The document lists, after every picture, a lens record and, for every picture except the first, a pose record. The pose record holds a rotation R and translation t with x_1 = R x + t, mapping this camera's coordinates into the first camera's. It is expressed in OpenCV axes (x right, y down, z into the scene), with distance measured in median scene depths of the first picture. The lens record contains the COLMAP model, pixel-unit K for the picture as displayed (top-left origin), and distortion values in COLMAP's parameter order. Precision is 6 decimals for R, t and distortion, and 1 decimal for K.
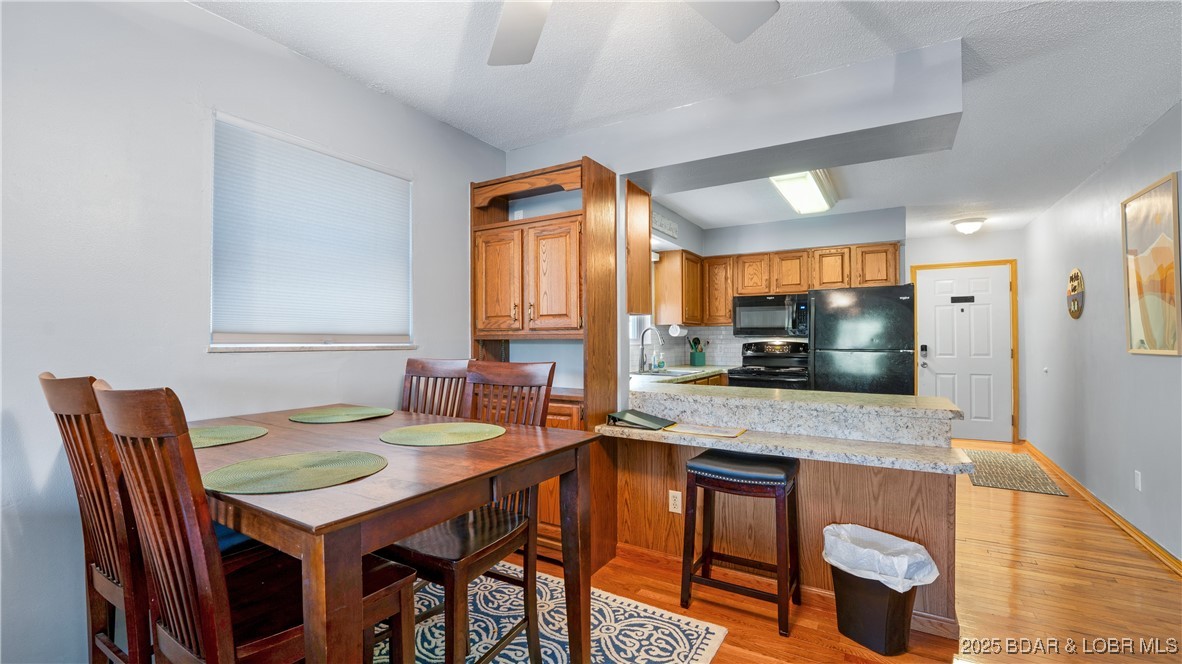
lens RADIAL K [[460.8, 0, 591.0], [0, 460.8, 332.0], [0, 0, 1]] dist [-0.020135, -0.000166]
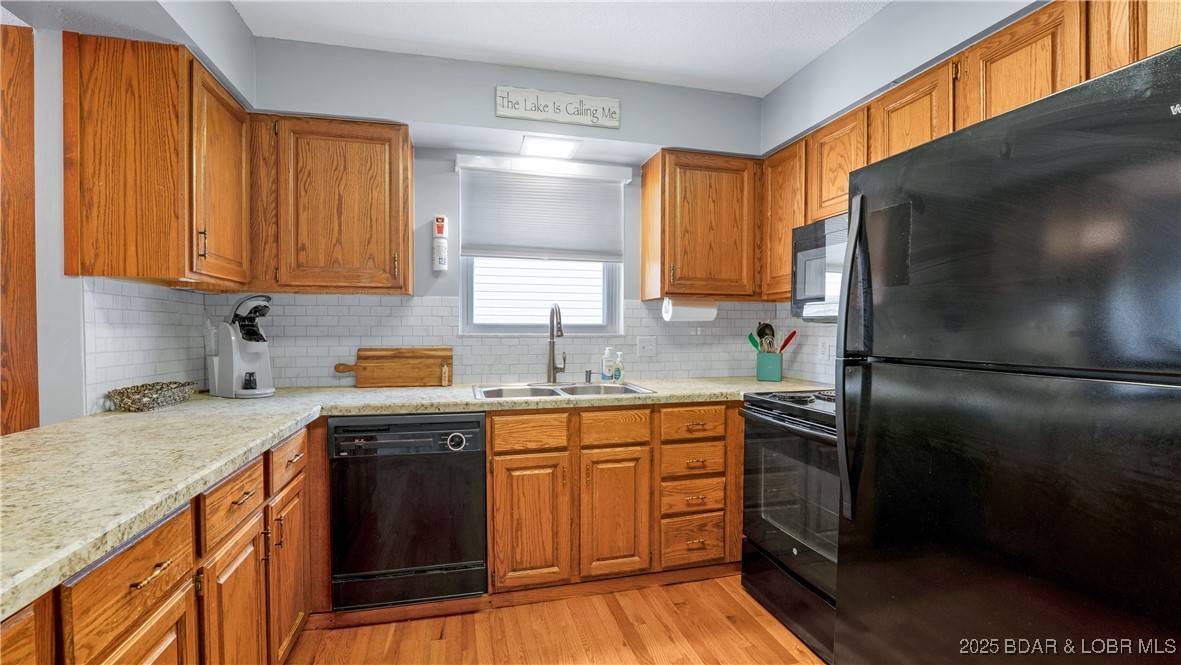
lens RADIAL K [[496.4, 0, 585.7], [0, 496.4, 337.9], [0, 0, 1]] dist [-0.017137, 0.000061]
pose [[0.730693, 0.012631, -0.682589, 0.515482], [0.009312, 0.999551, 0.028464, 0.012087], [0.682643, -0.027155, 0.730248, 0.543642]]
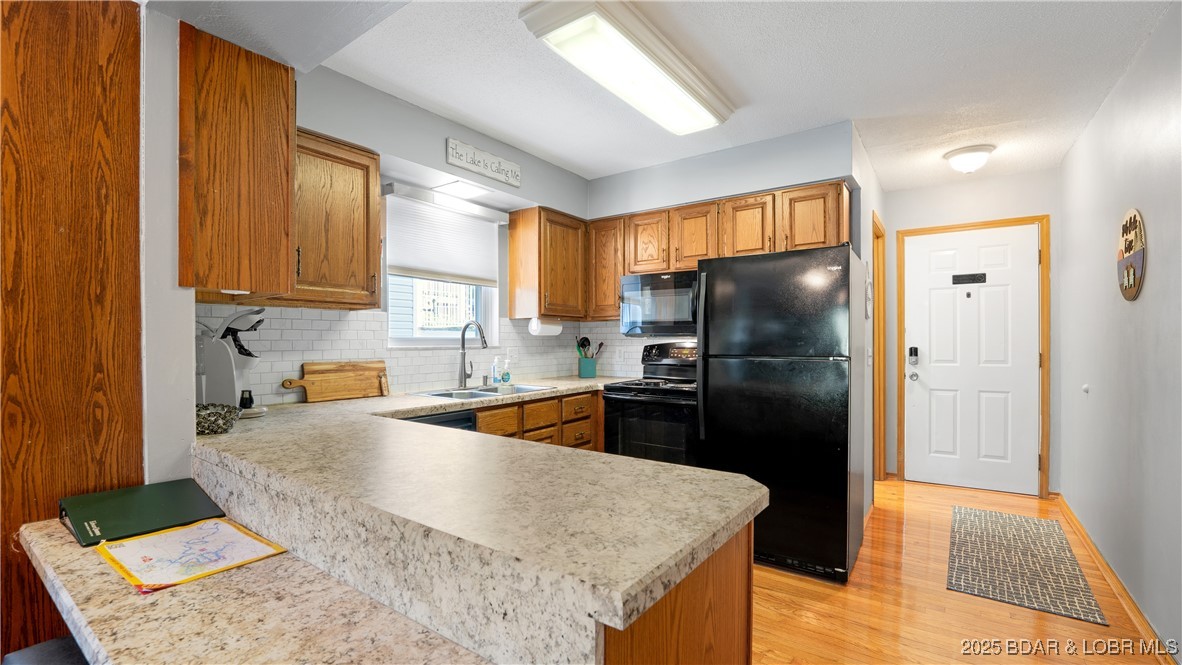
lens RADIAL K [[501.2, 0, 602.2], [0, 501.2, 341.0], [0, 0, 1]] dist [-0.025014, 0.000093]
pose [[0.999557, -0.002841, -0.029618, 0.321159], [0.003346, 0.999849, 0.017025, 0.005822], [0.029566, -0.017116, 0.999416, 0.276118]]
